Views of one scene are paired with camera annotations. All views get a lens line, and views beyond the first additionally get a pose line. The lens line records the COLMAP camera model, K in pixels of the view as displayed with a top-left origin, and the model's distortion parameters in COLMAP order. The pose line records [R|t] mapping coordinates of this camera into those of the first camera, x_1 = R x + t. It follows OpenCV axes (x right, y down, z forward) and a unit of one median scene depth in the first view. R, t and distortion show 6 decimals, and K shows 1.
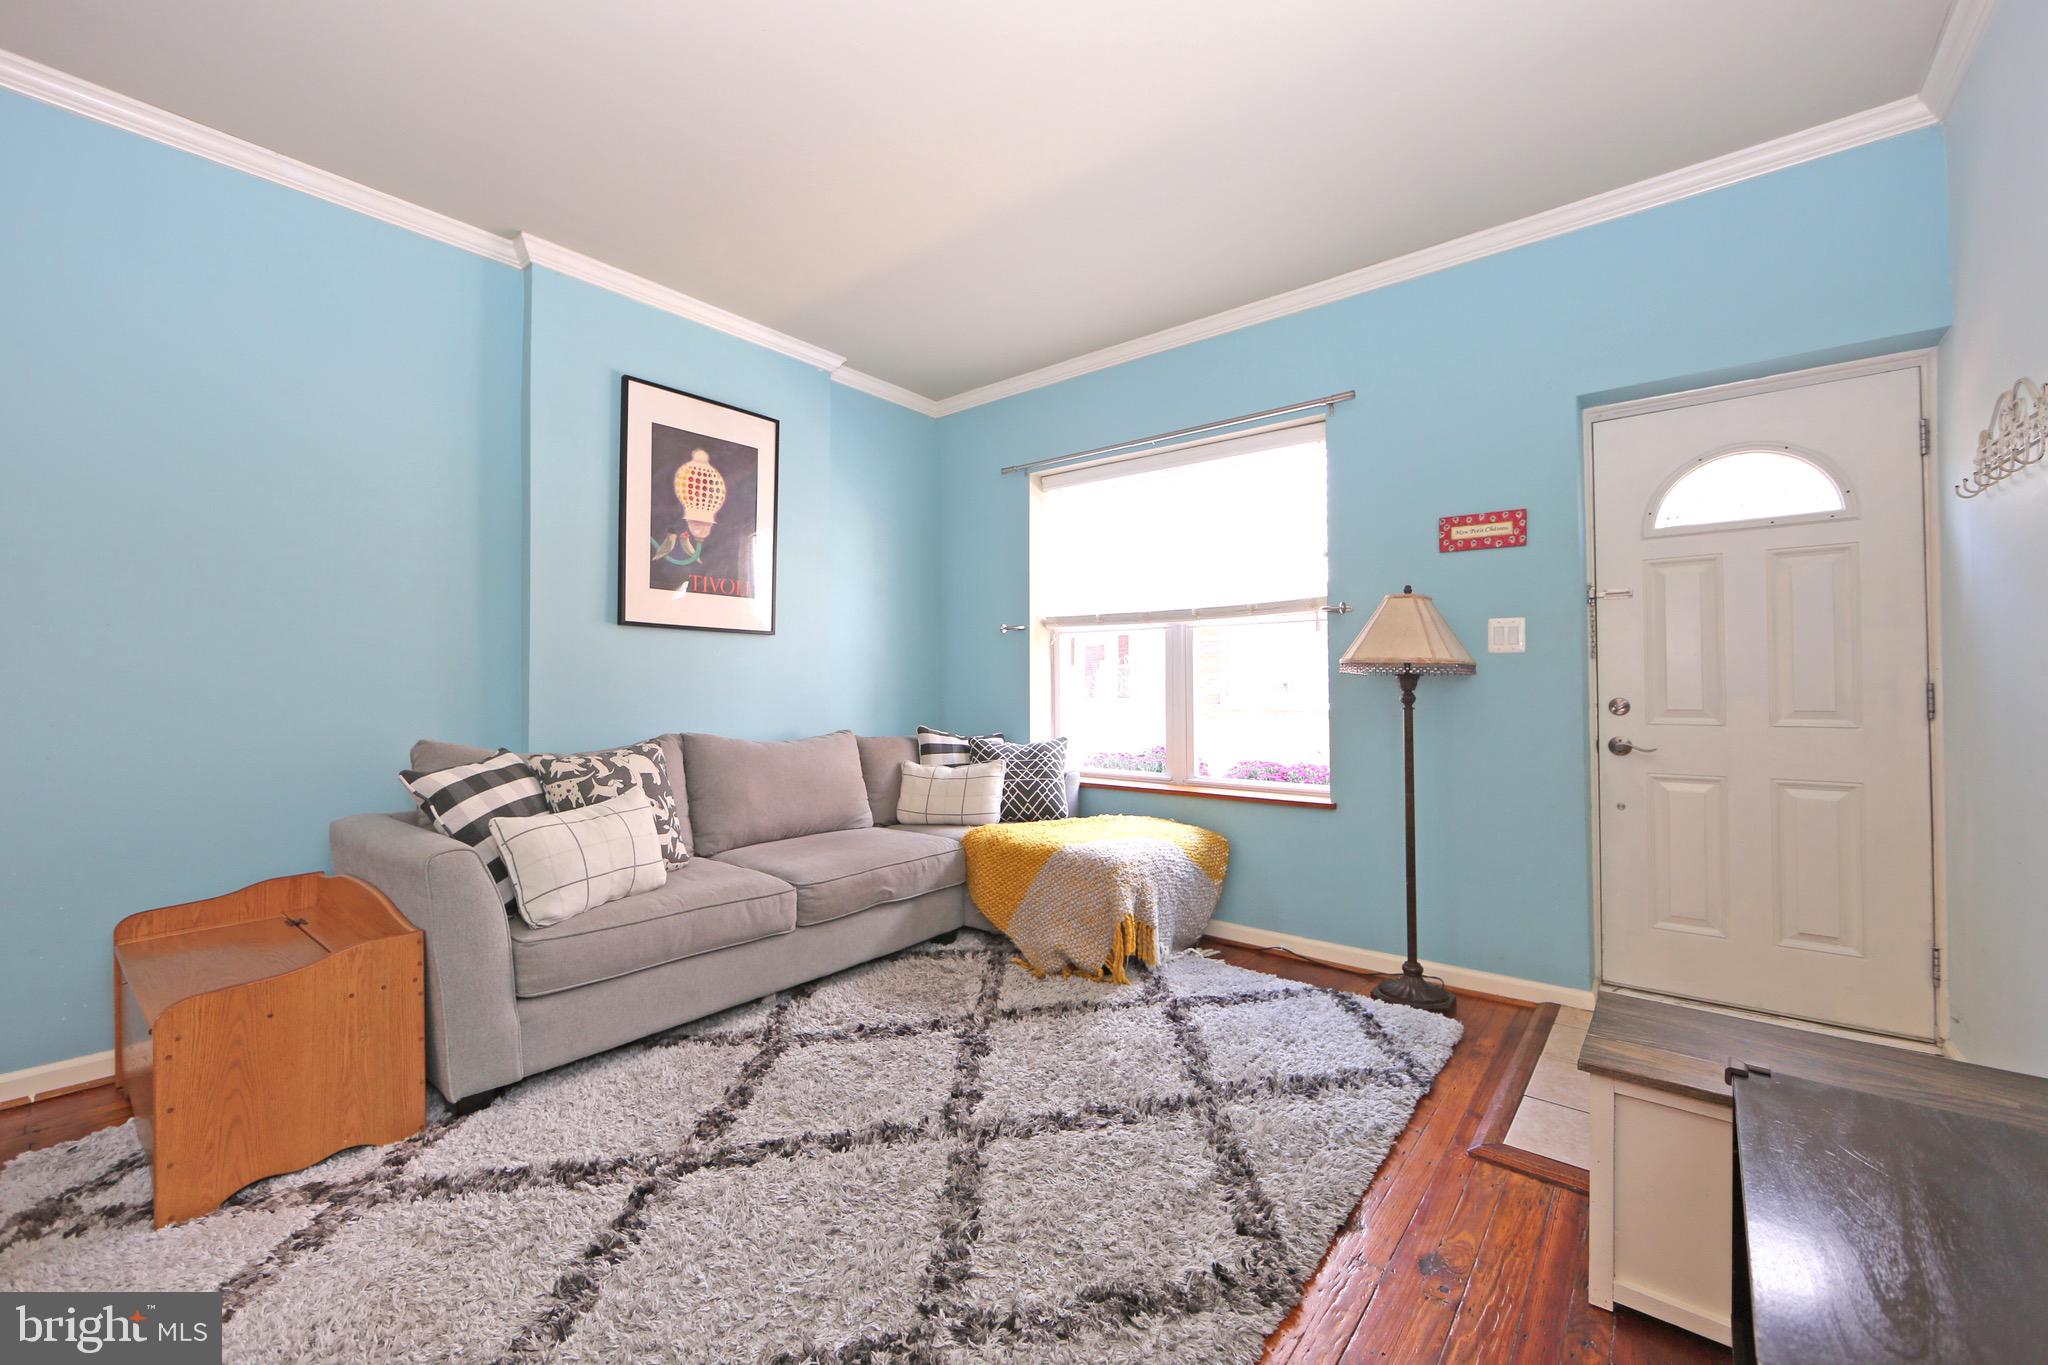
lens RADIAL K [[816.4, 0, 1006.7], [0, 816.4, 670.0], [0, 0, 1]] dist [-0.009747, 0.002231]
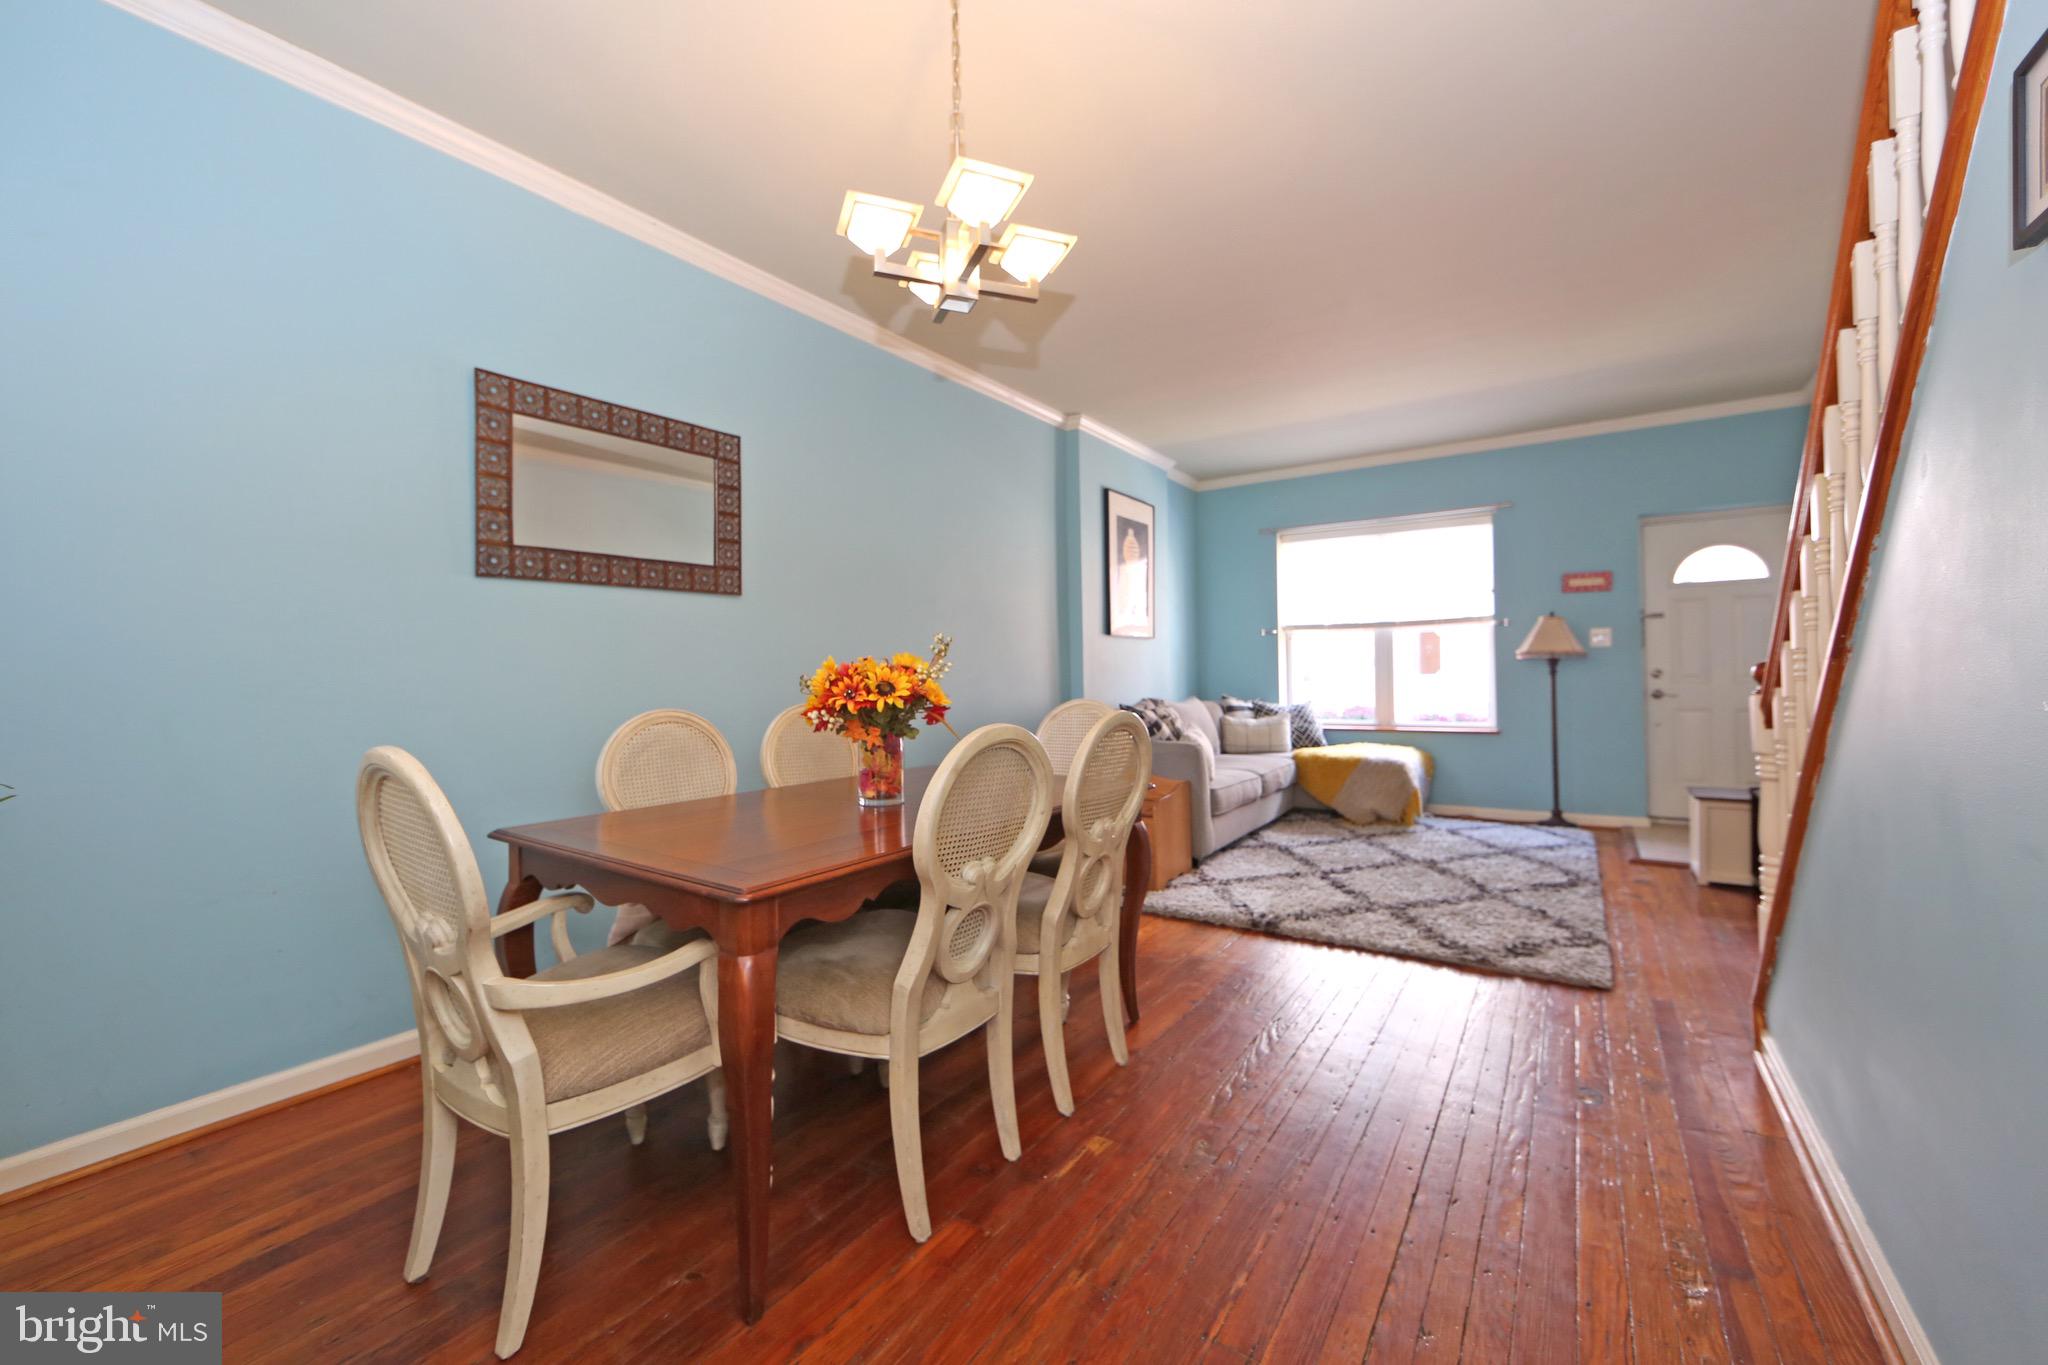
lens RADIAL K [[816.4, 0, 1020.0], [0, 816.4, 676.2], [0, 0, 1]] dist [-0.009747, 0.002231]
pose [[0.995160, -0.015507, 0.097038, -0.880660], [0.013154, 0.999605, 0.024845, -0.016432], [-0.097385, -0.023448, 0.994971, -0.728289]]
